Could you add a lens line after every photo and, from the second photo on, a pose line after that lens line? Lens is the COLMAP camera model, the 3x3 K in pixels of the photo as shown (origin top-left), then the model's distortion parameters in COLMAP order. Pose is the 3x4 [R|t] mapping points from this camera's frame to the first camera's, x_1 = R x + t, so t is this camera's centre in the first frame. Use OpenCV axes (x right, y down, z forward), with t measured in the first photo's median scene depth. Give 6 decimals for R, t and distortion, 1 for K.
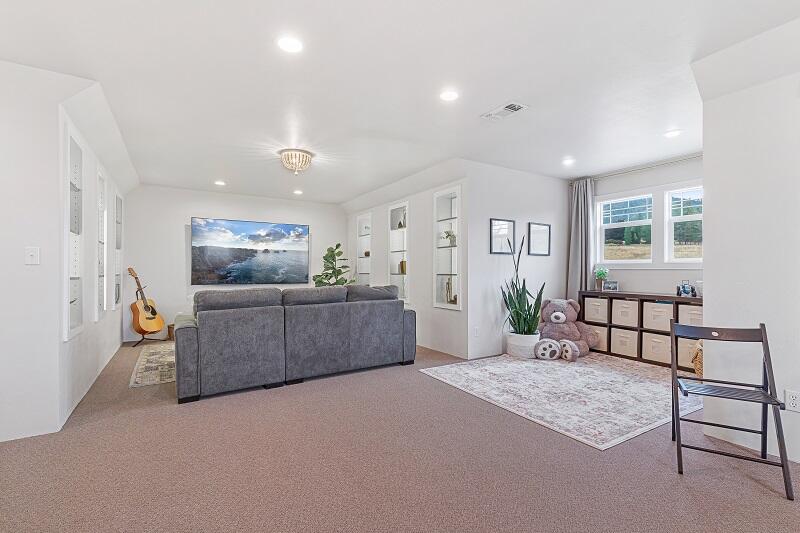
lens RADIAL K [[360.6, 0, 399.4], [0, 360.6, 267.3], [0, 0, 1]] dist [-0.003237, -0.001050]
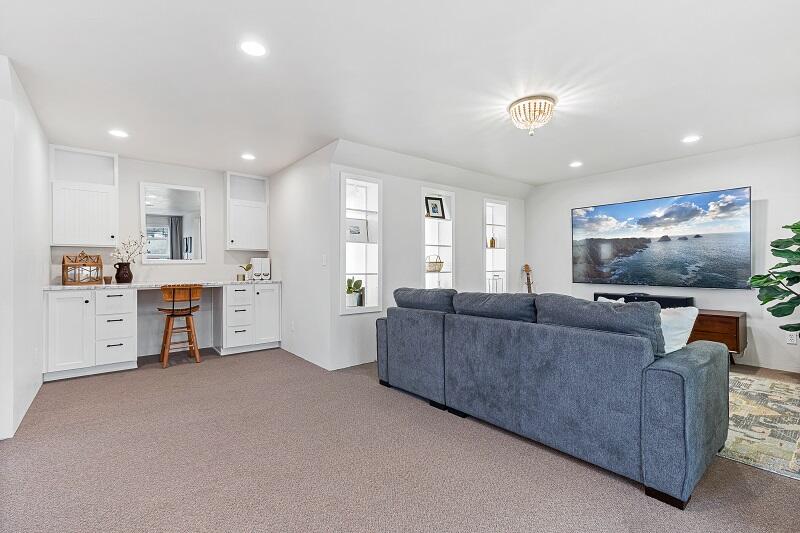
lens RADIAL K [[360.6, 0, 404.8], [0, 360.6, 264.9], [0, 0, 1]] dist [-0.003237, -0.001050]
pose [[0.131894, -0.005196, -0.991250, 0.255829], [0.014395, 0.999891, -0.003326, 0.000022], [0.991159, -0.013830, 0.131954, 0.430557]]
